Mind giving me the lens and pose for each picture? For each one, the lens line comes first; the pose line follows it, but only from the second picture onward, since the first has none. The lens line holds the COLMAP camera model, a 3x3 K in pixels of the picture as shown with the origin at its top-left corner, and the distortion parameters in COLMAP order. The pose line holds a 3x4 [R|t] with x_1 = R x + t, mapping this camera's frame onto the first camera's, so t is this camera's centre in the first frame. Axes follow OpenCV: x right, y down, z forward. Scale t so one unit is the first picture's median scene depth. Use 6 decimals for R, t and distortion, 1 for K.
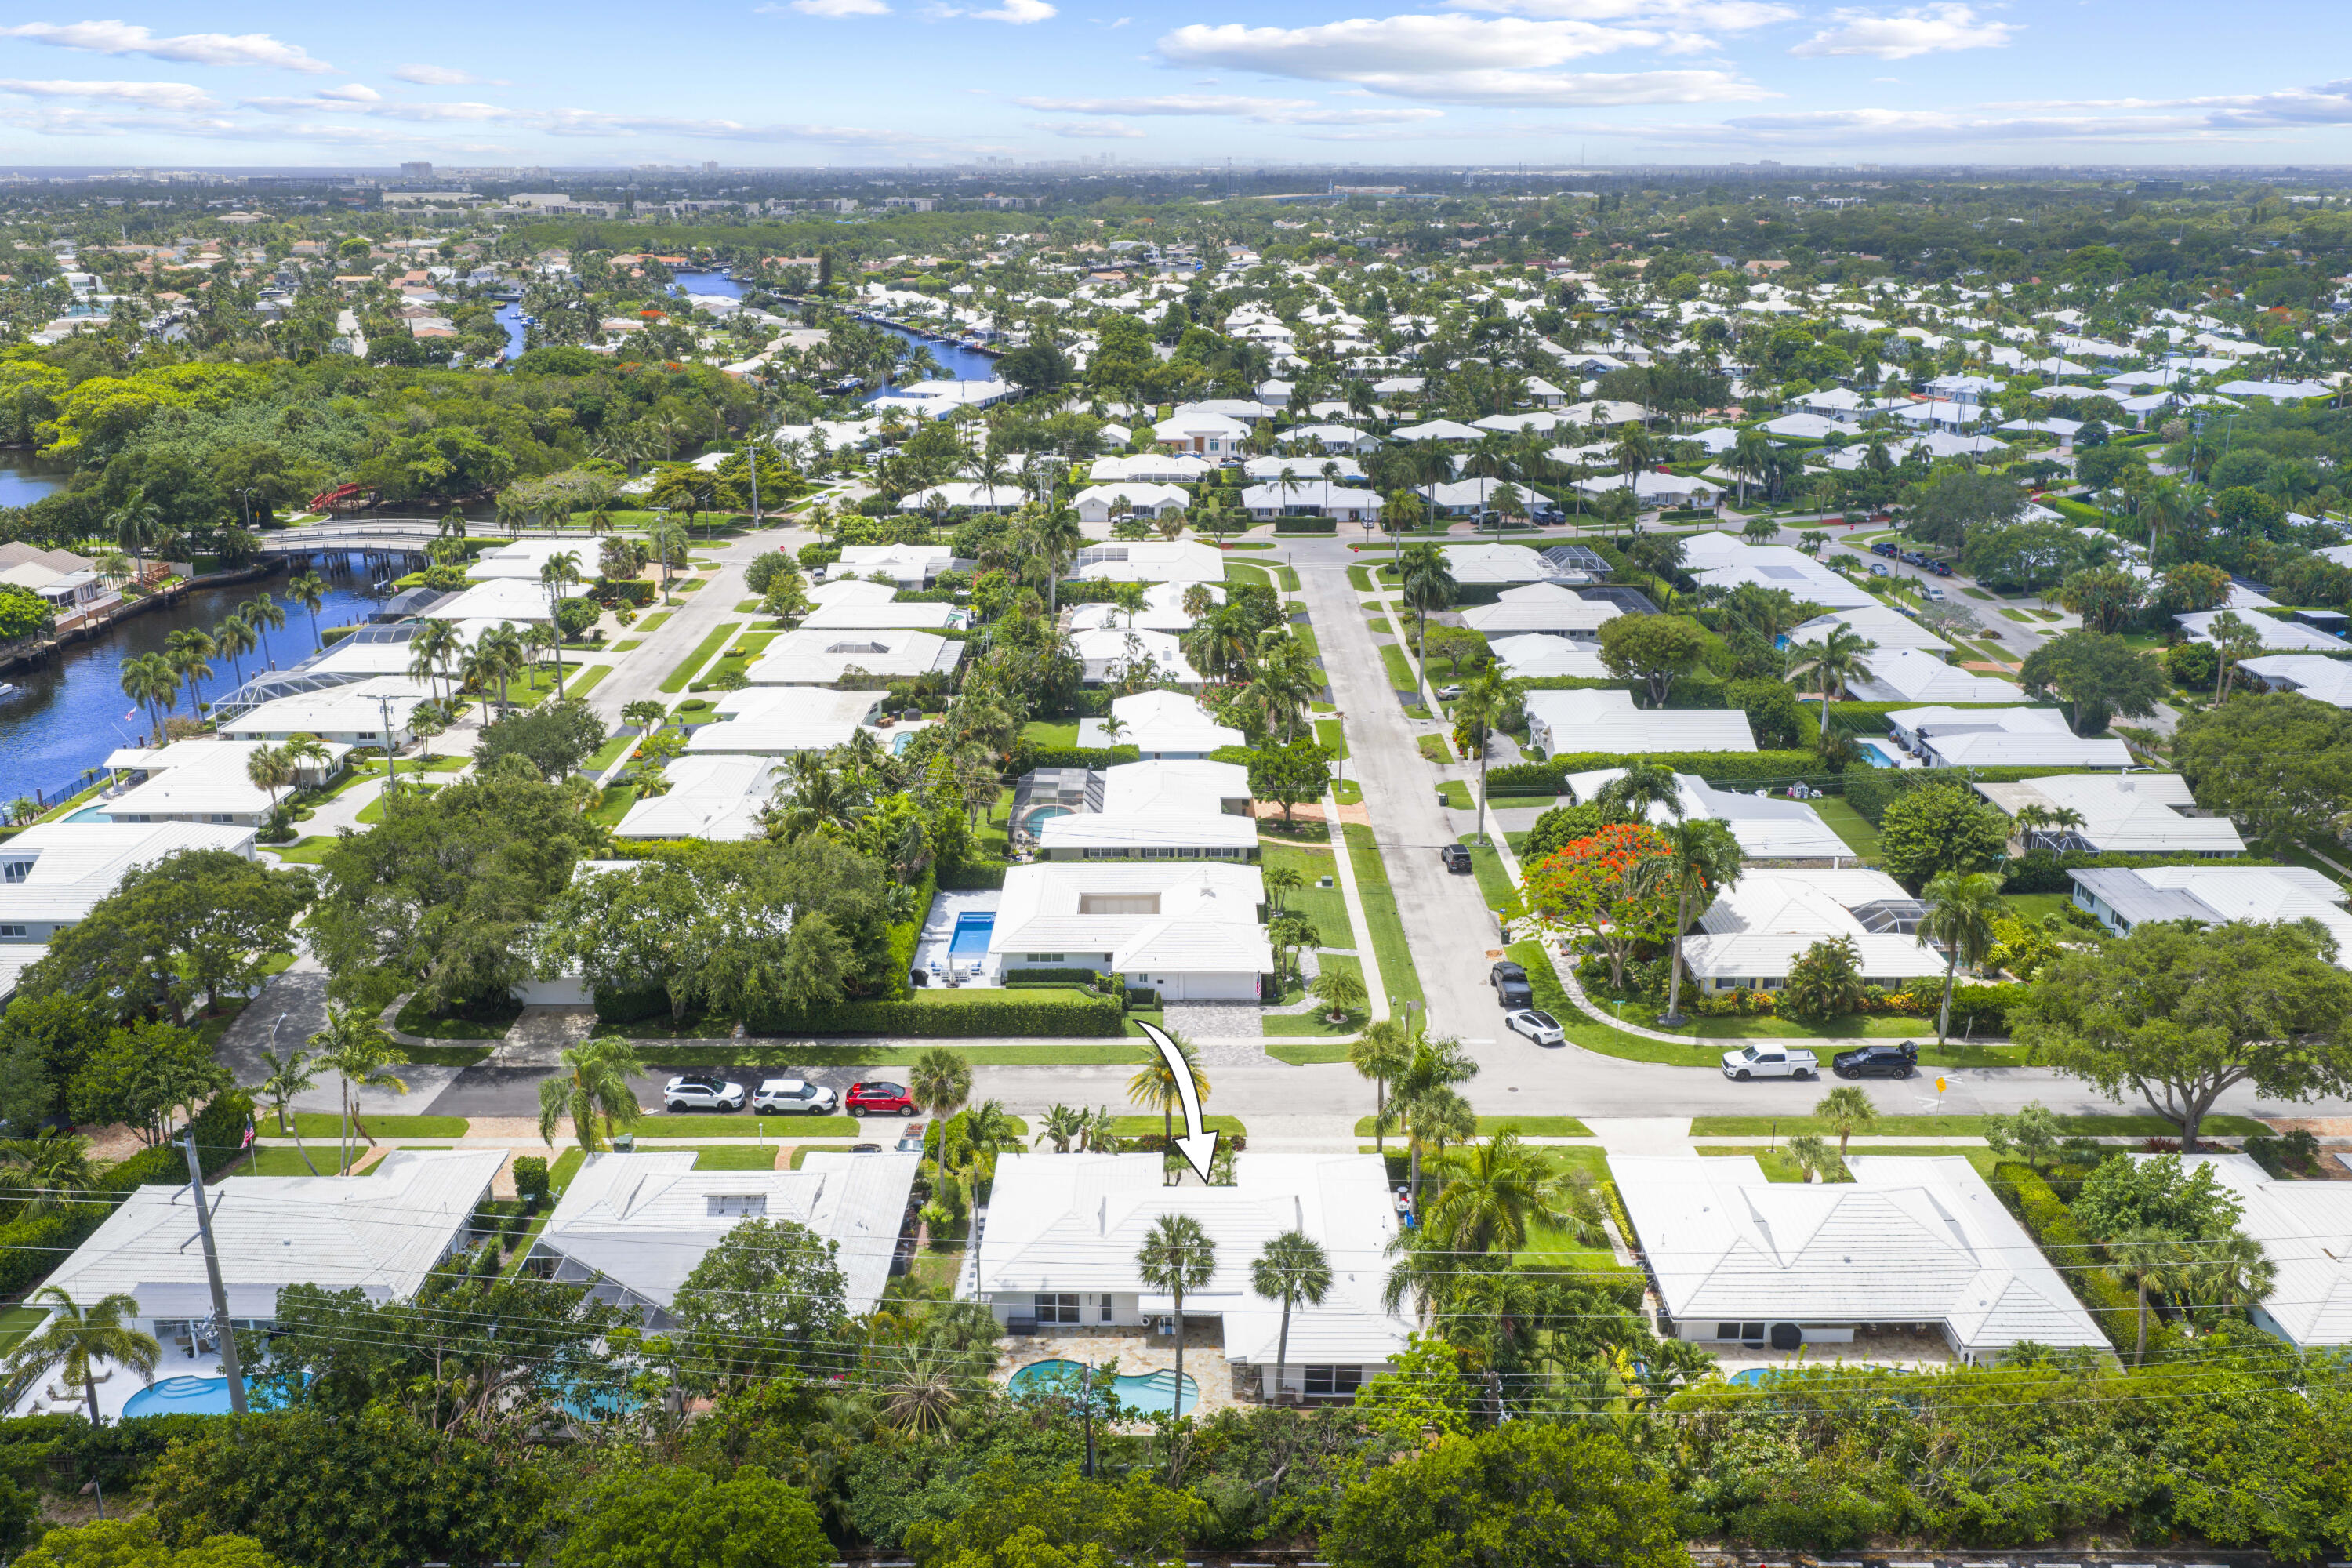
lens RADIAL K [[1966.4, 0, 1201.7], [0, 1966.4, 783.3], [0, 0, 1]] dist [0.007269, -0.000857]
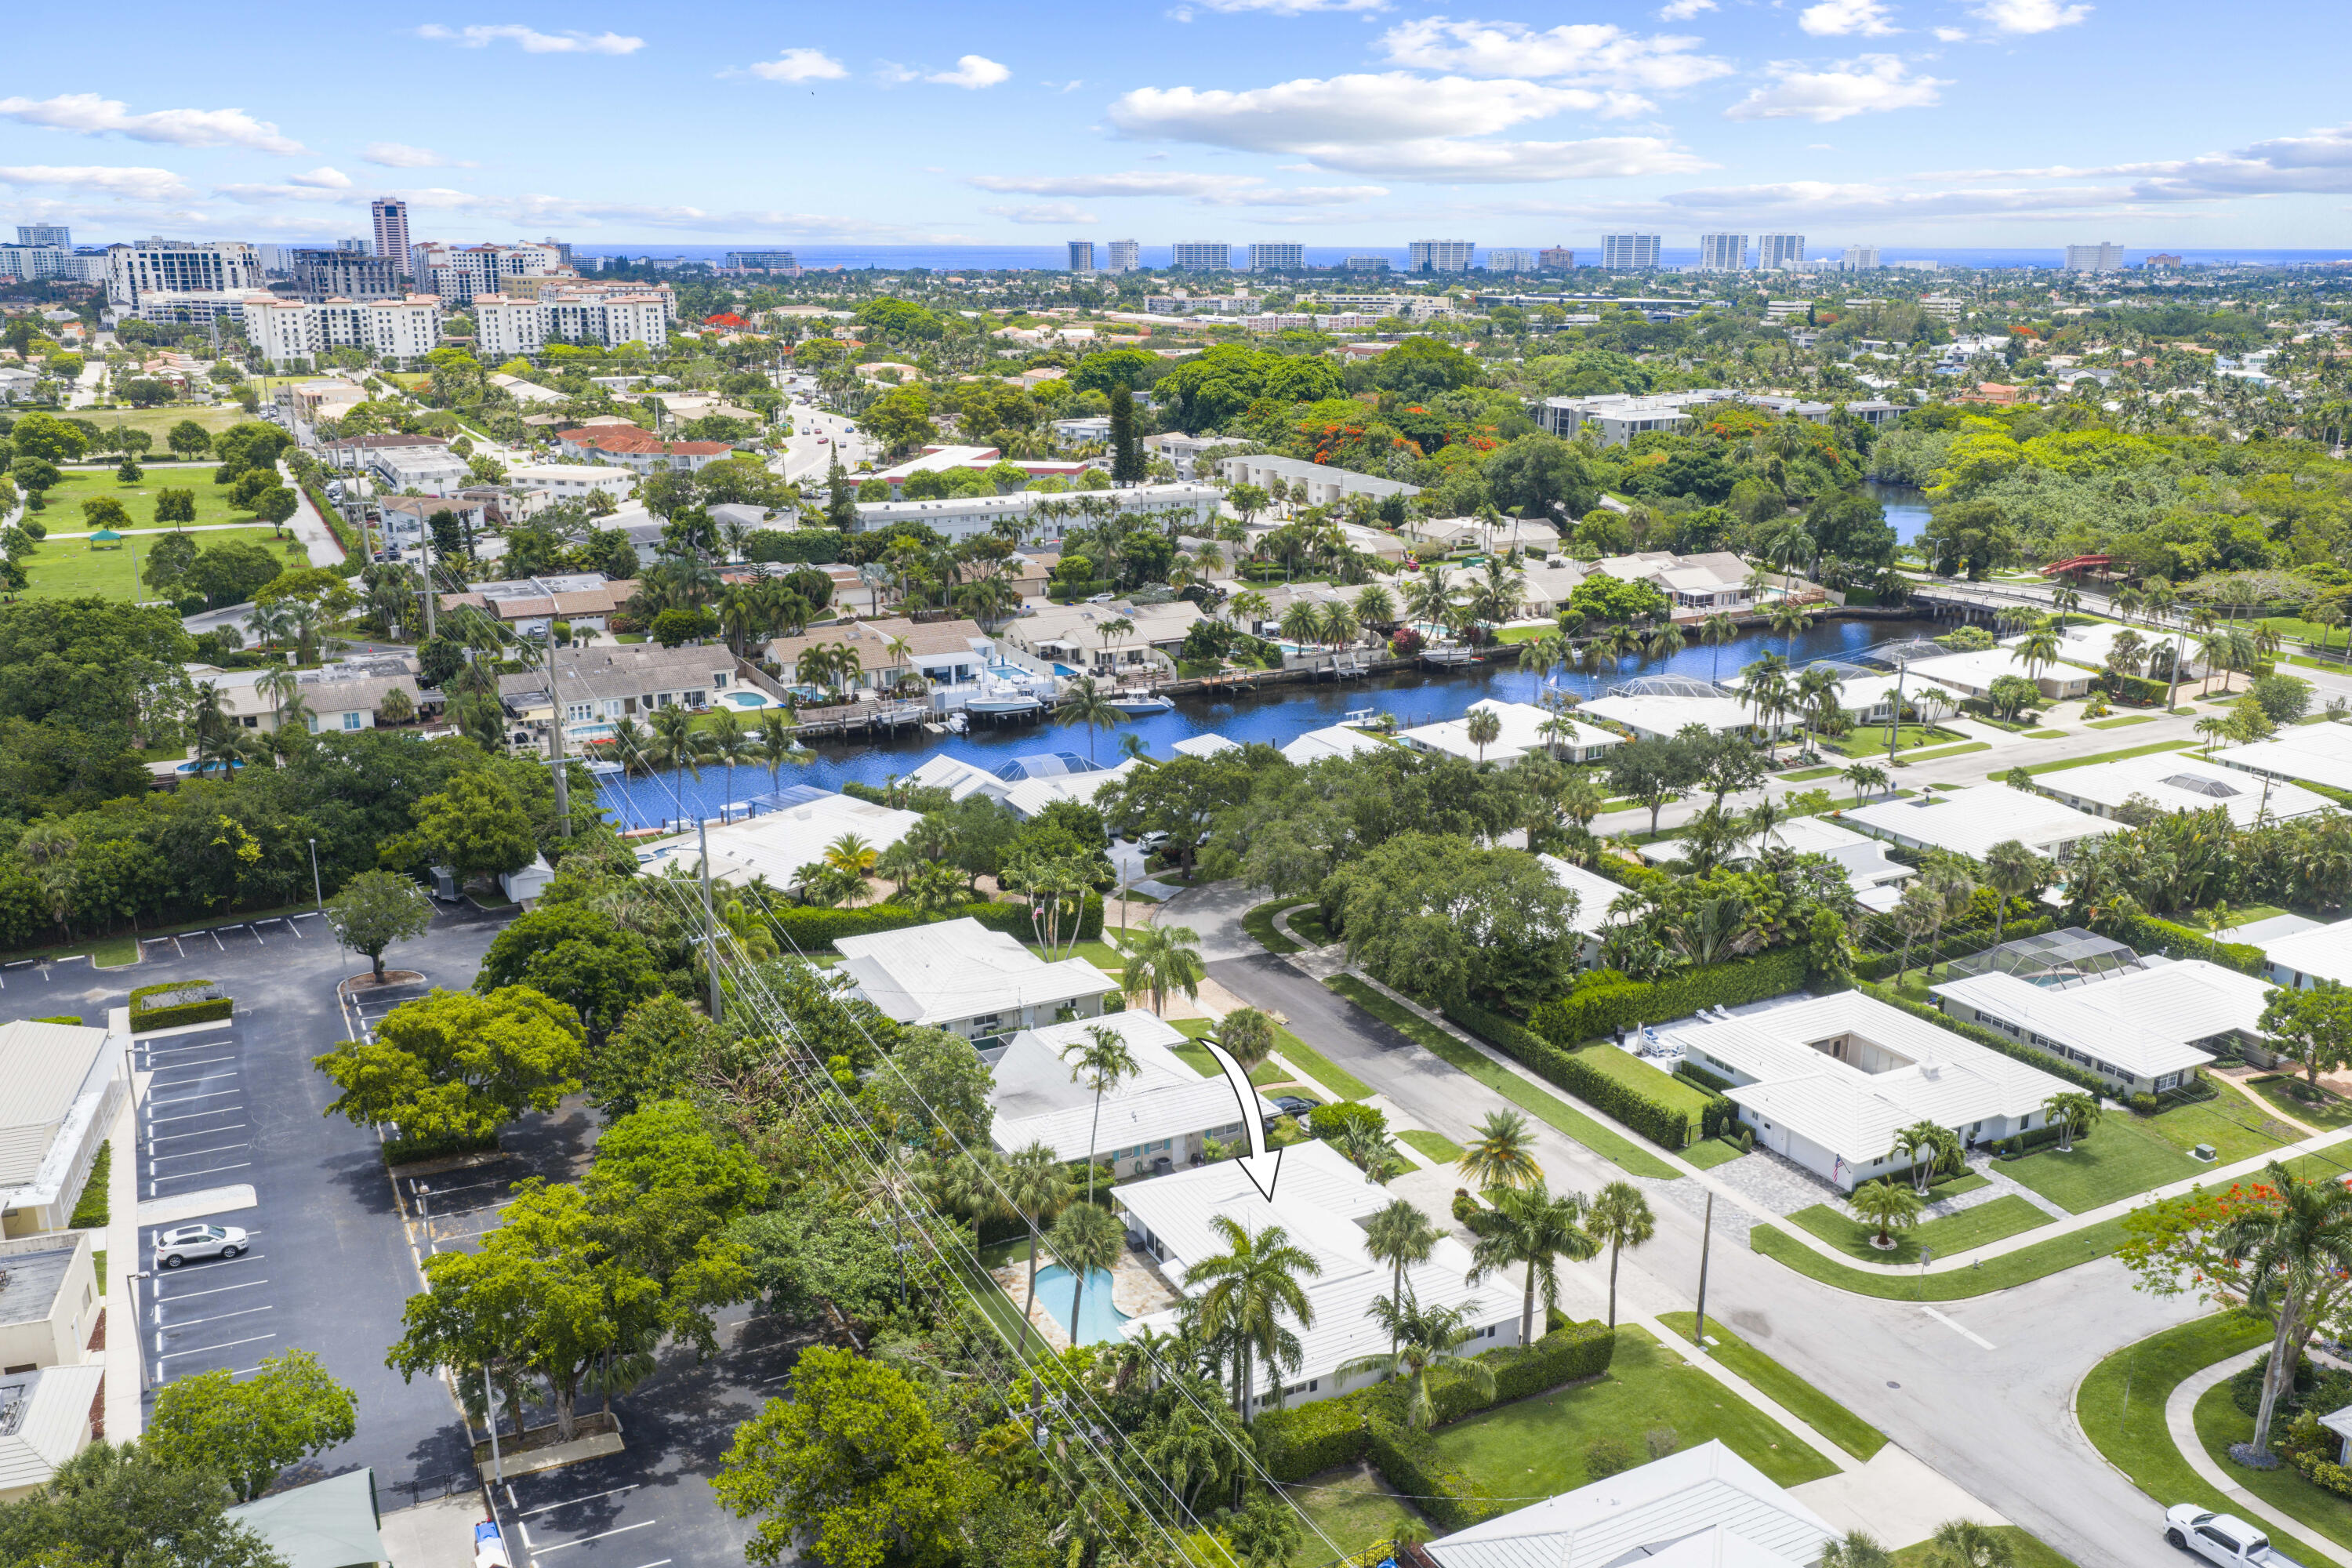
lens RADIAL K [[1966.4, 0, 1201.7], [0, 1966.4, 783.3], [0, 0, 1]] dist [0.007269, -0.000857]
pose [[0.463565, 0.238424, -0.853382, 0.612609], [-0.270020, 0.955319, 0.120226, -0.091953], [0.843917, 0.174697, 0.507232, 0.295667]]
